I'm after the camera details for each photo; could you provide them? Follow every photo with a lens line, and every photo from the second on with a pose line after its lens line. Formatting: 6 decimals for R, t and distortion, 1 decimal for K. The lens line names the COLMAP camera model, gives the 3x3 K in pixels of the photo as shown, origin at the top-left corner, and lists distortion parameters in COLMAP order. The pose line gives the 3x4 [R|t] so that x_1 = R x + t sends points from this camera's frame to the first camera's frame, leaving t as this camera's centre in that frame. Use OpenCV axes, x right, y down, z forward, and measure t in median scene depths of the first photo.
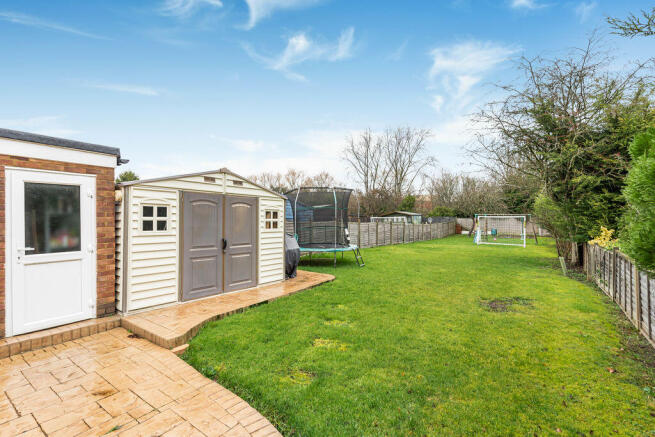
lens RADIAL K [[295.7, 0, 340.1], [0, 295.7, 217.3], [0, 0, 1]] dist [0.006613, -0.001275]
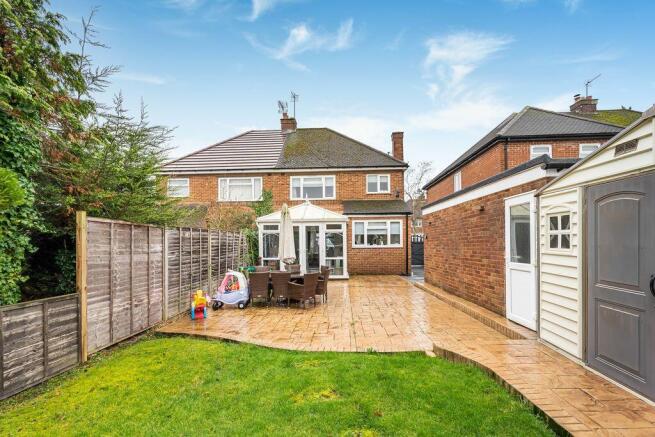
lens RADIAL K [[295.7, 0, 345.4], [0, 295.7, 247.2], [0, 0, 1]] dist [0.006613, -0.001275]
pose [[-0.822660, 0.031825, -0.567642, 0.216459], [0.029863, 0.999473, 0.012756, 0.014629], [0.567748, -0.006458, -0.823177, 1.150518]]
